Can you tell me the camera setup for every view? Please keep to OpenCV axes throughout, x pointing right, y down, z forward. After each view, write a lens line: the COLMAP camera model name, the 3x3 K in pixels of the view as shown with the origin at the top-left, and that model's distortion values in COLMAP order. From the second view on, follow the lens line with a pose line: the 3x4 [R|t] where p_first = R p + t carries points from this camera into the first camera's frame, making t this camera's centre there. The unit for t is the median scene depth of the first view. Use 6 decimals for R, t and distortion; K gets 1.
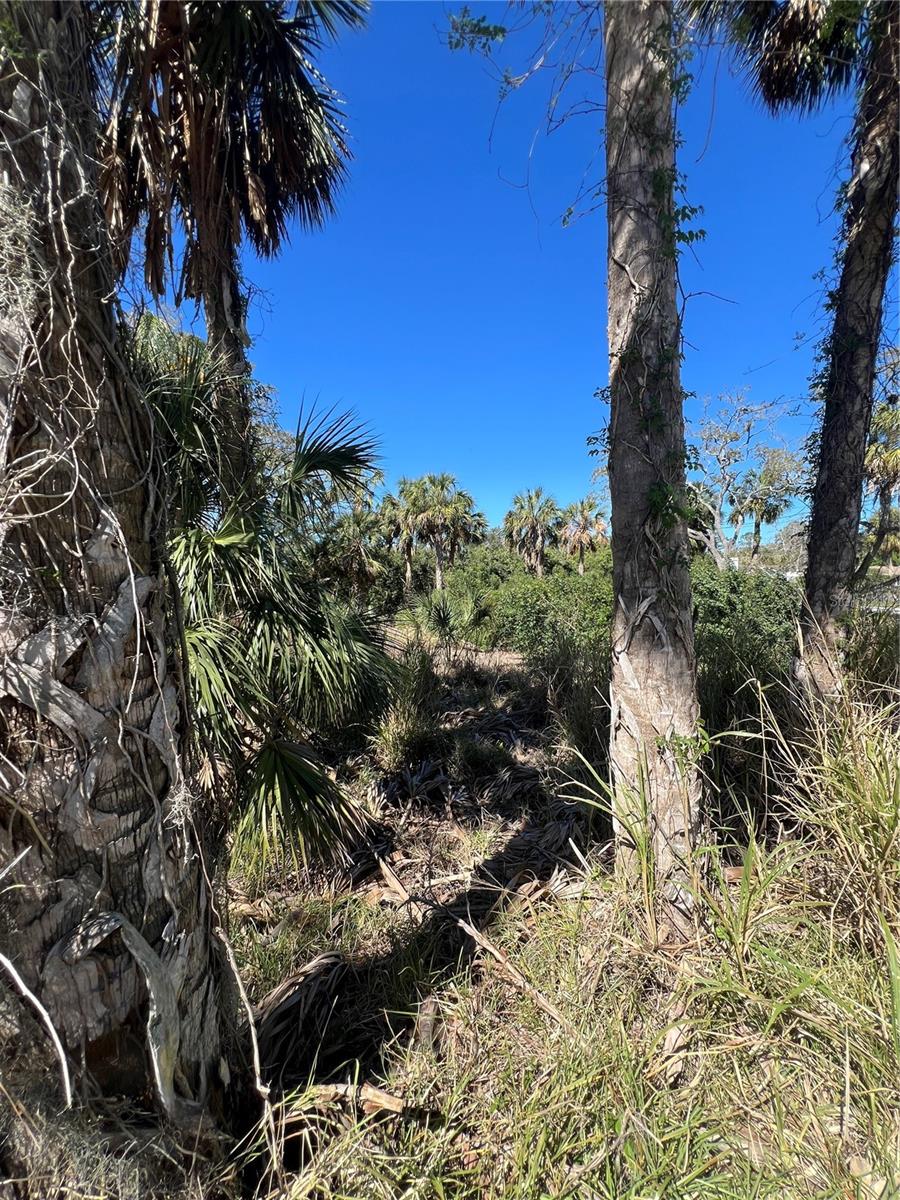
lens RADIAL K [[478.9, 0, 455.8], [0, 478.9, 604.9], [0, 0, 1]] dist [-0.011811, 0.000006]
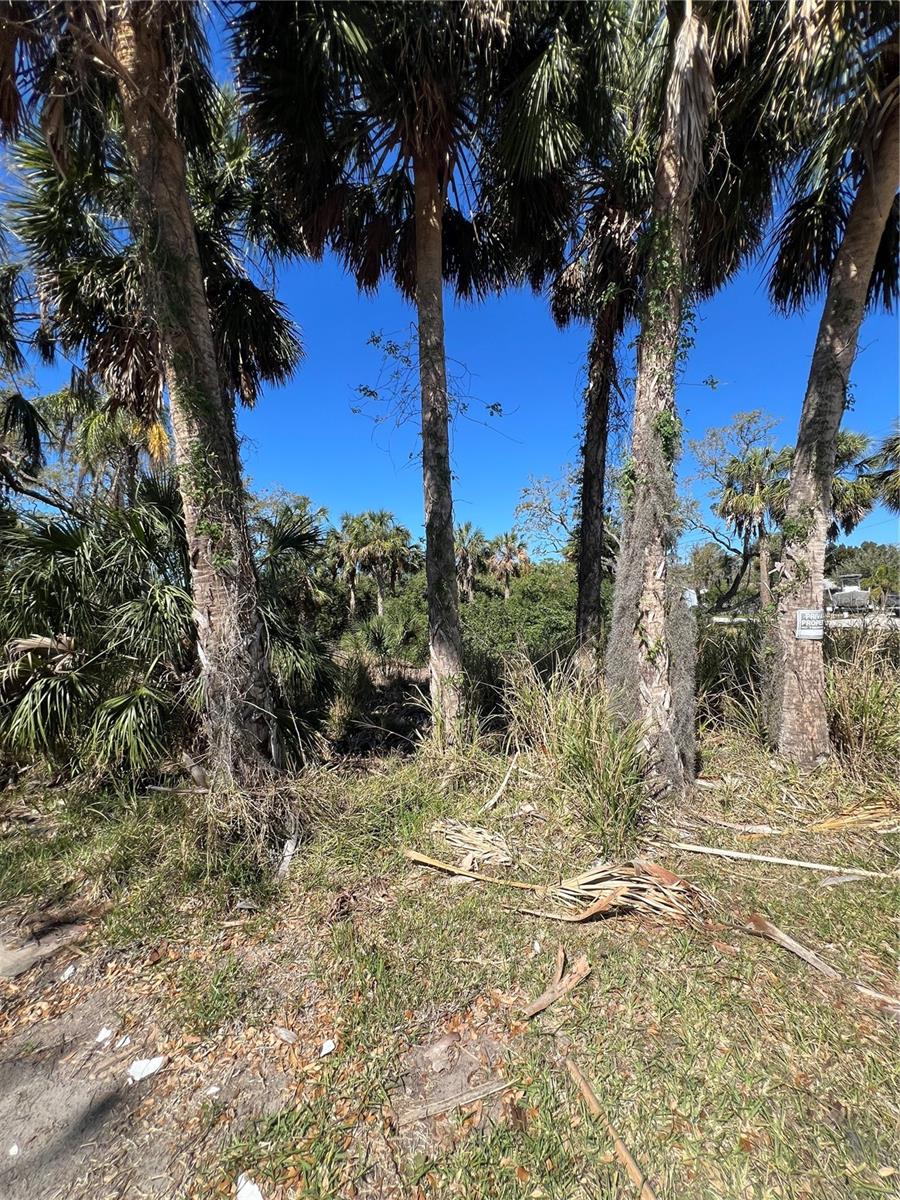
lens RADIAL K [[480.6, 0, 454.9], [0, 480.6, 600.6], [0, 0, 1]] dist [-0.000560, 0.000448]
pose [[0.993884, -0.026088, 0.107307, 0.016498], [0.032119, 0.997977, -0.054862, 0.000706], [-0.105659, 0.057973, 0.992711, -0.114362]]
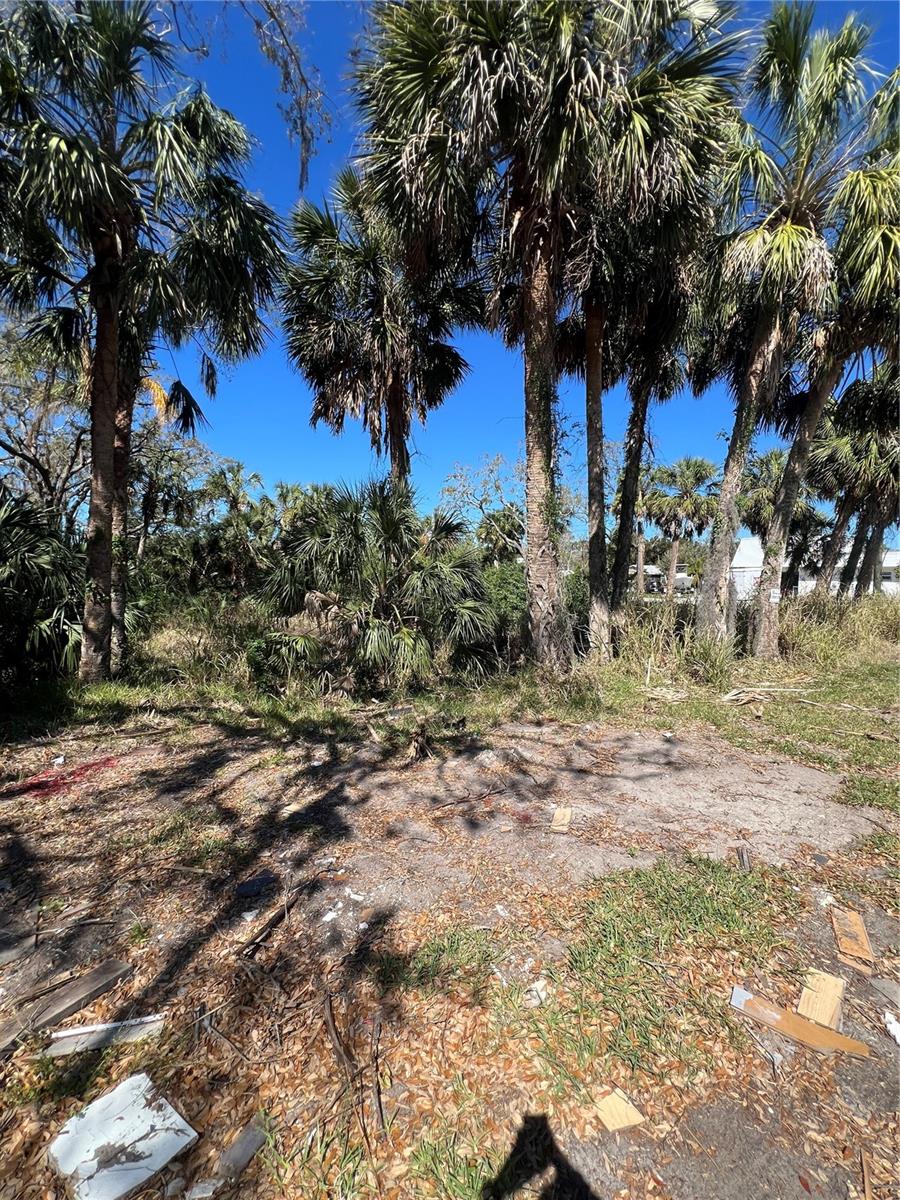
lens RADIAL K [[480.6, 0, 444.0], [0, 480.6, 599.3], [0, 0, 1]] dist [-0.000560, 0.000448]
pose [[0.927153, -0.007569, 0.374608, -0.198599], [0.005808, 0.999966, 0.005831, 0.002808], [-0.374639, -0.003231, 0.927165, -0.197204]]
